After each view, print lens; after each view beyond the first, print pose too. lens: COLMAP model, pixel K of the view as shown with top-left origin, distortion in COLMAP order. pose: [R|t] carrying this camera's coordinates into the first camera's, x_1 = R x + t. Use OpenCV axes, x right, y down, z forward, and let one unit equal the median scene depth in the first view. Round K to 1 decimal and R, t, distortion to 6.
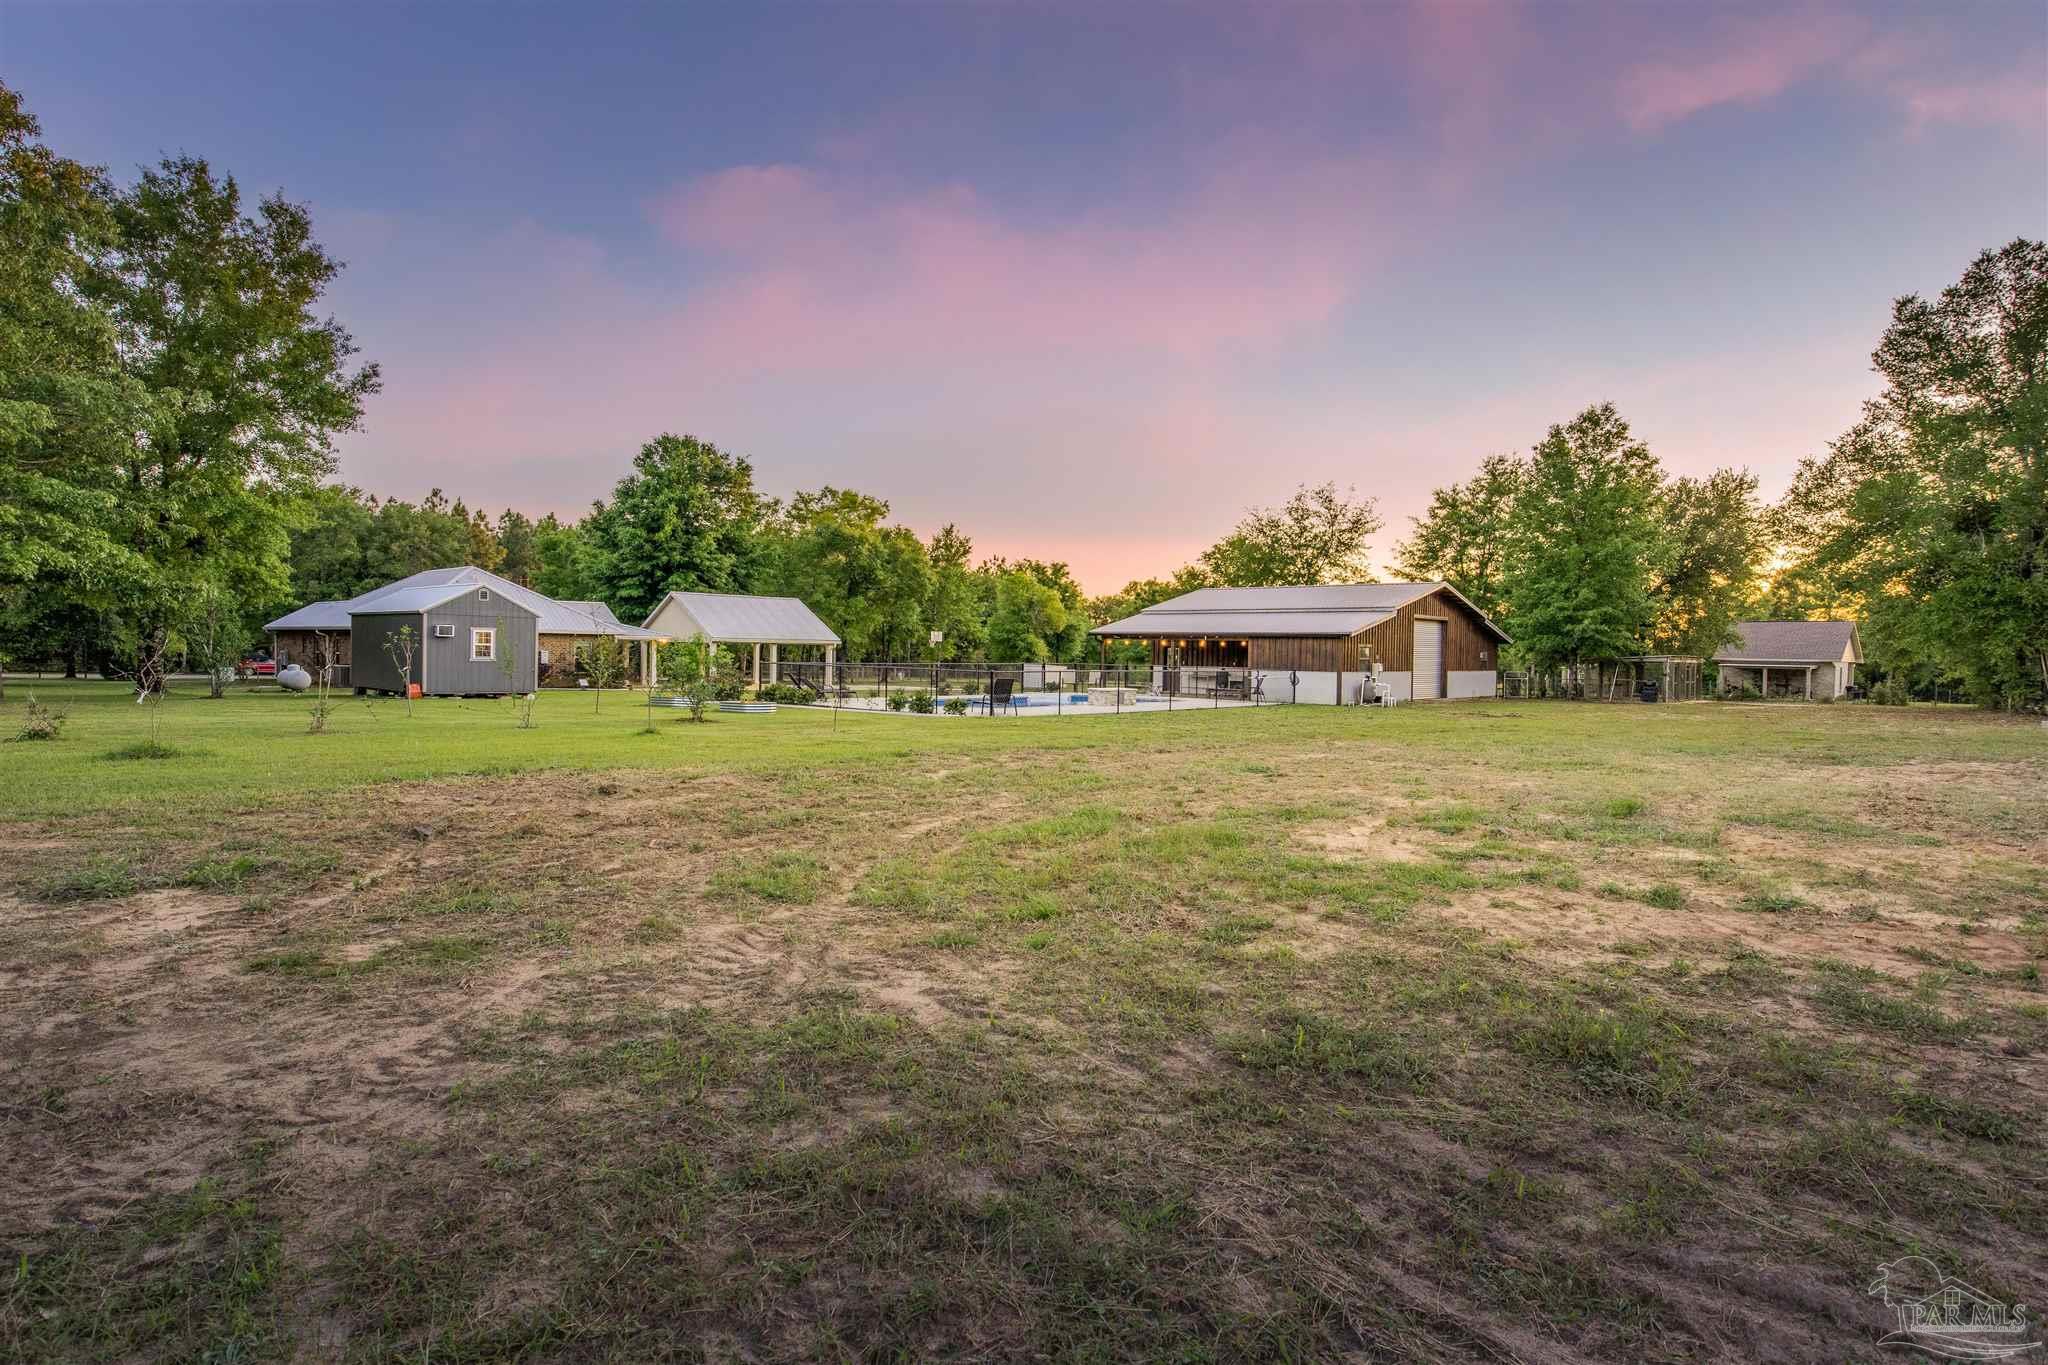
lens RADIAL K [[1029.3, 0, 1025.4], [0, 1029.3, 679.7], [0, 0, 1]] dist [-0.019505, 0.007105]
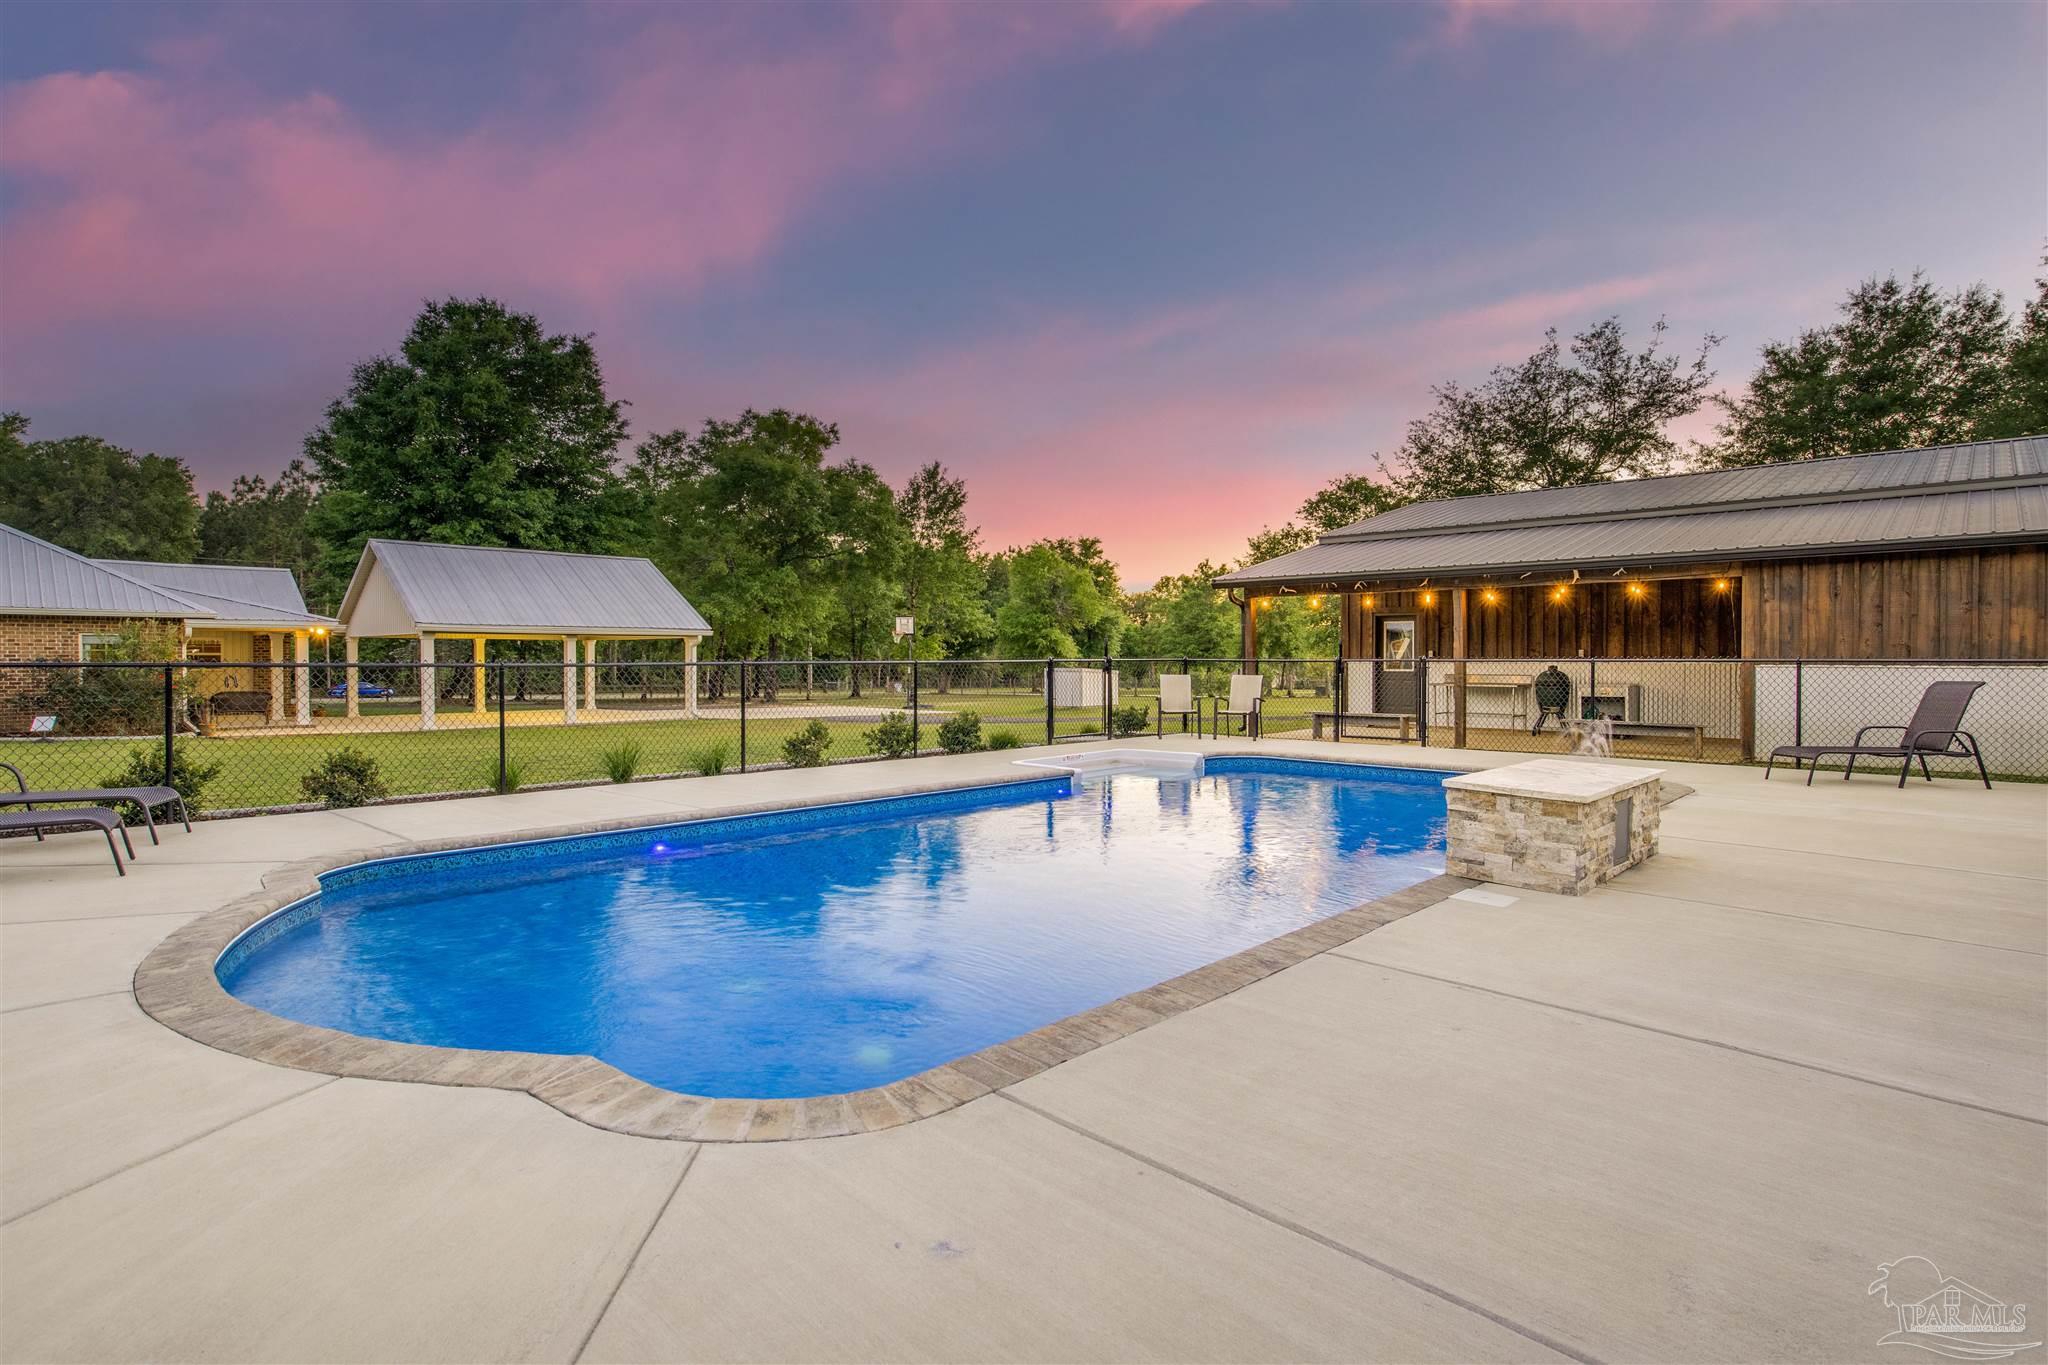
lens RADIAL K [[1029.3, 0, 1022.1], [0, 1029.3, 646.0], [0, 0, 1]] dist [-0.019505, 0.007105]
pose [[0.999571, -0.018731, -0.022515, -0.002757], [0.017810, 0.999023, -0.040451, -0.003262], [0.023250, 0.040033, 0.998928, 0.351788]]
